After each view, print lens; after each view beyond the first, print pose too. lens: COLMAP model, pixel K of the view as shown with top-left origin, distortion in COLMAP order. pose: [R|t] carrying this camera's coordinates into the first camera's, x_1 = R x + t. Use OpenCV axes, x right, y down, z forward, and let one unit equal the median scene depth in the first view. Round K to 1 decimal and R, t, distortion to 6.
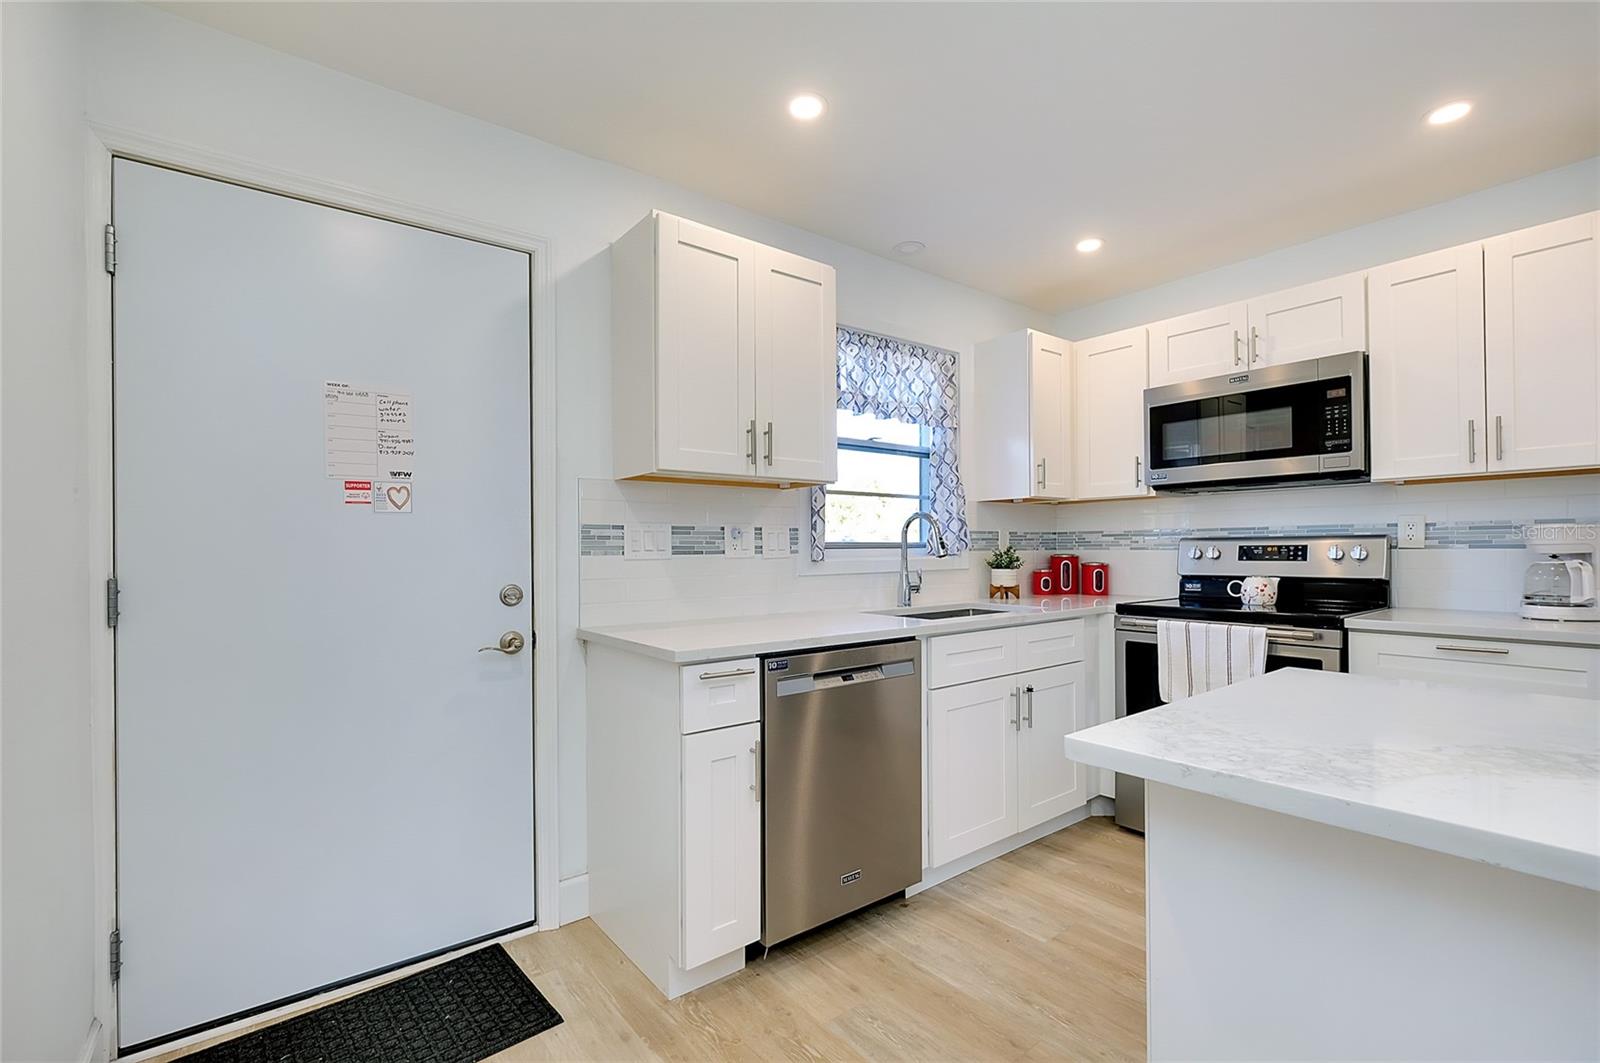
lens RADIAL K [[677.1, 0, 779.8], [0, 677.1, 551.6], [0, 0, 1]] dist [-0.001502, -0.000283]
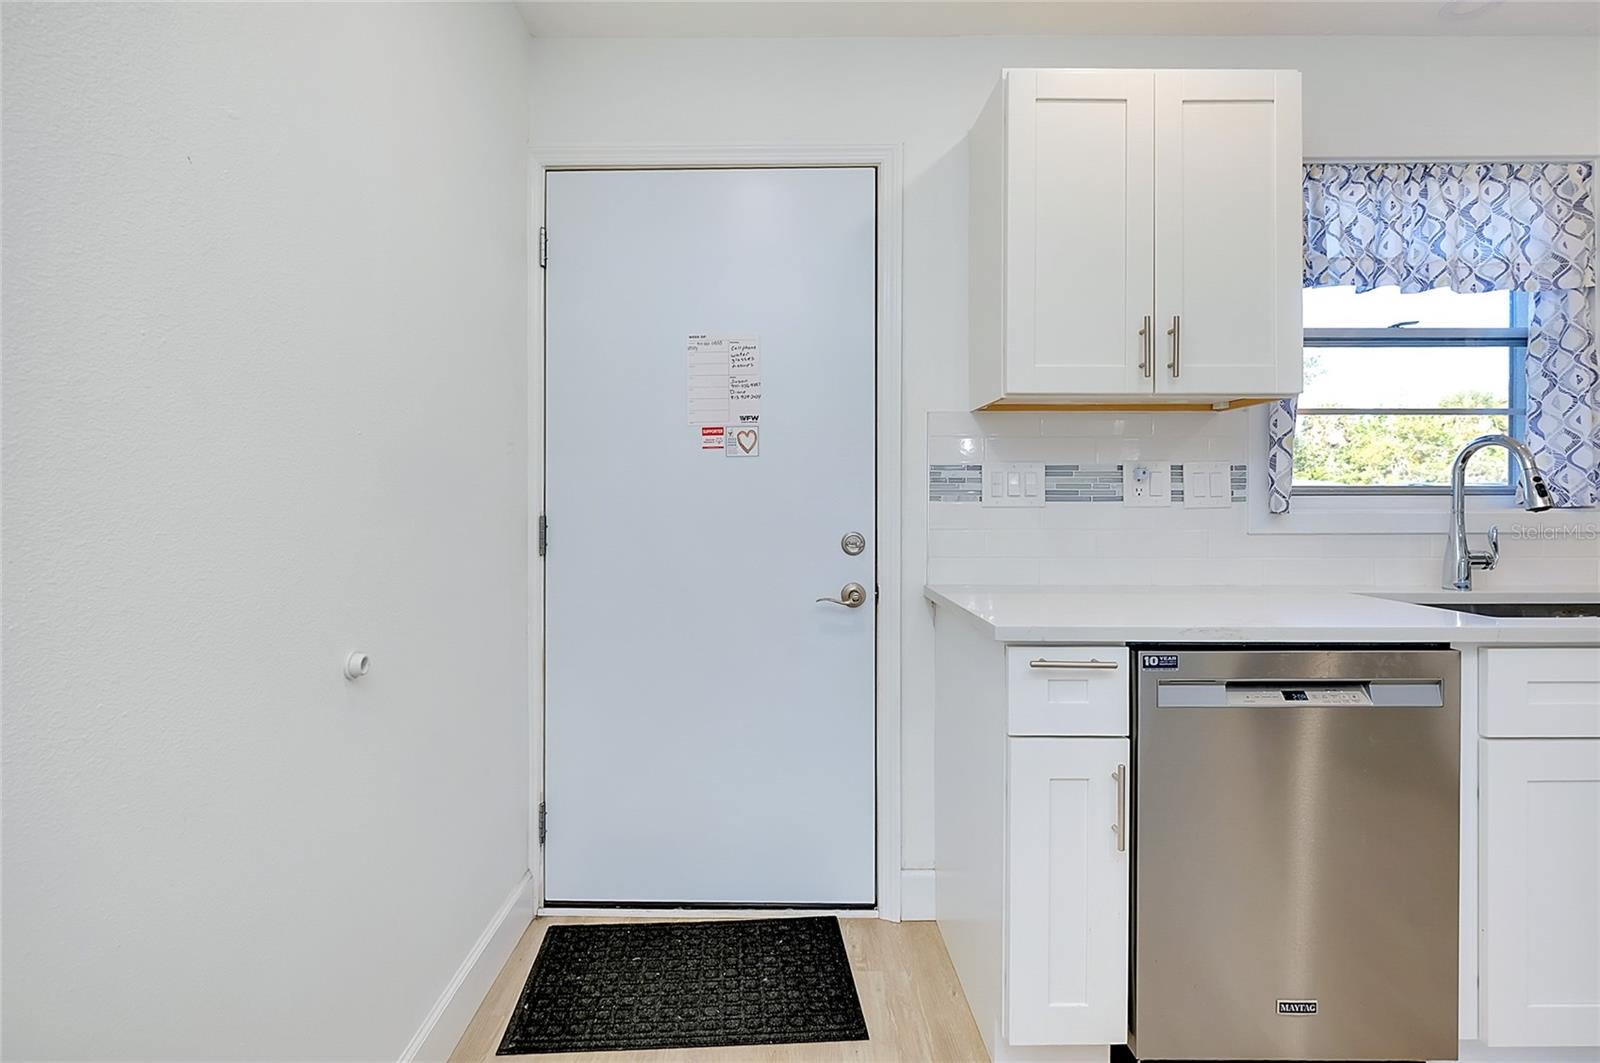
lens RADIAL K [[717.8, 0, 796.2], [0, 717.8, 499.2], [0, 0, 1]] dist [-0.000741, 0.000018]
pose [[0.807971, 0.008282, -0.589163, 0.099457], [-0.007736, 0.999964, 0.003448, 0.001317], [0.589171, 0.001773, 0.808006, 0.143733]]
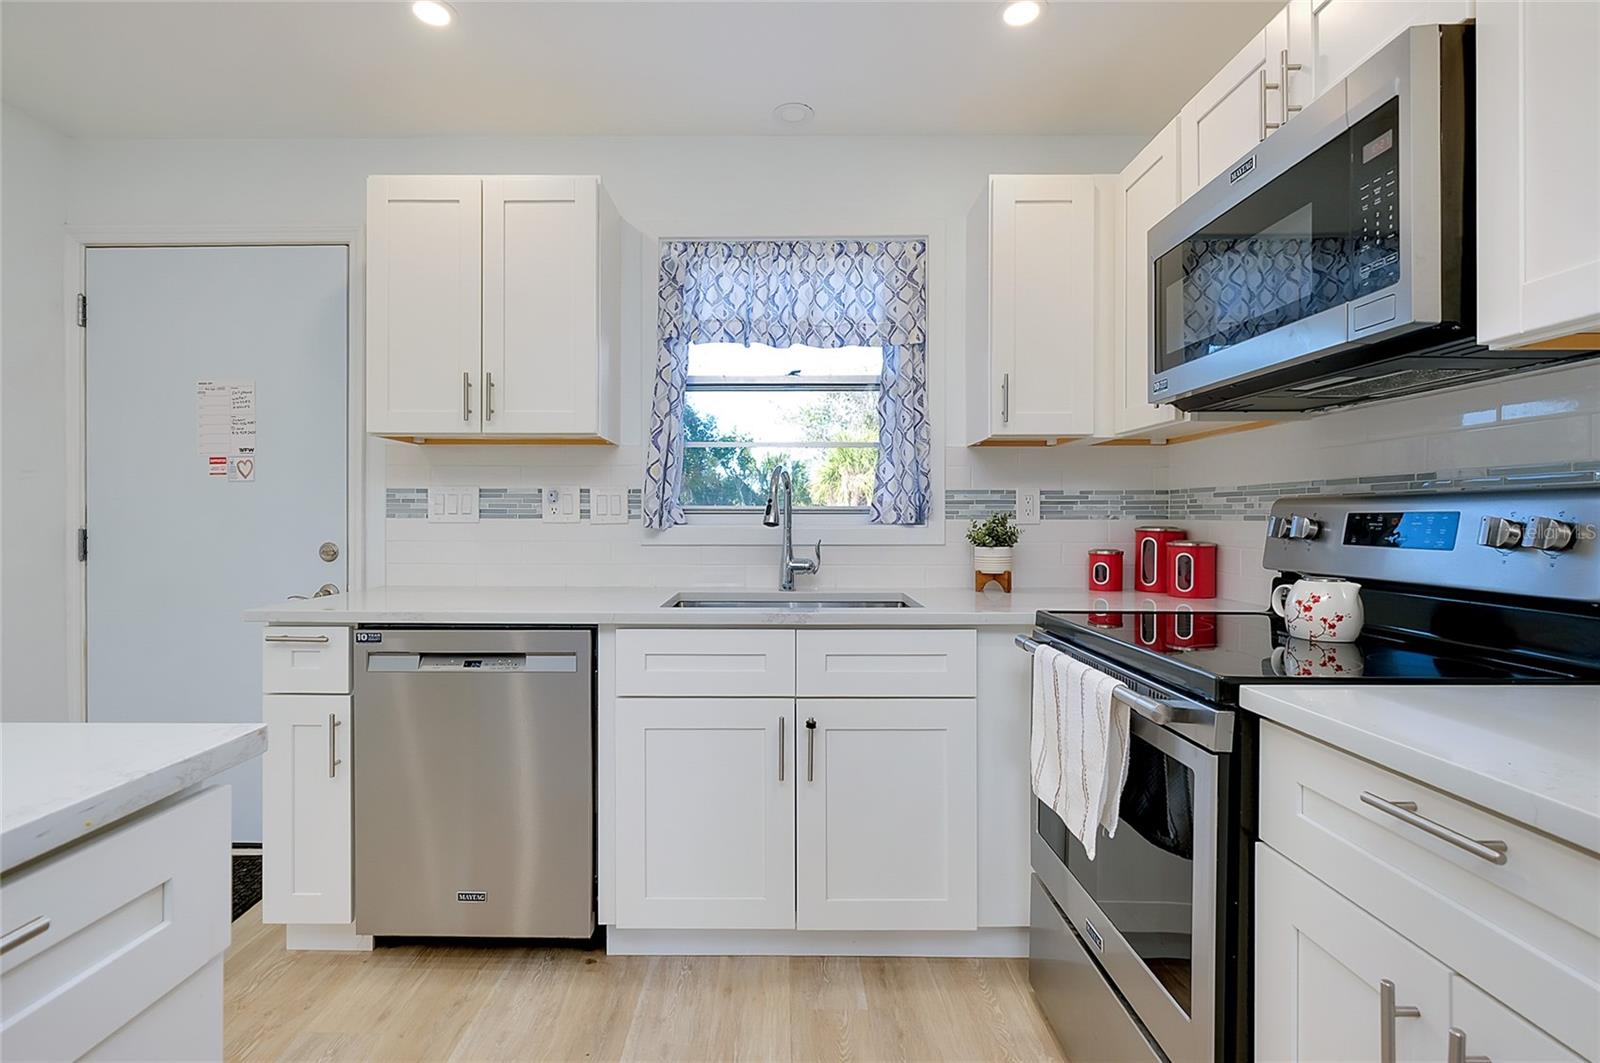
lens RADIAL K [[716.7, 0, 796.5], [0, 716.7, 524.3], [0, 0, 1]] dist [0.000963, 0.000284]
pose [[0.801518, 0.015387, -0.597773, 0.817503], [-0.010227, 0.999875, 0.012024, -0.003864], [0.597884, -0.003524, 0.801575, 0.438773]]
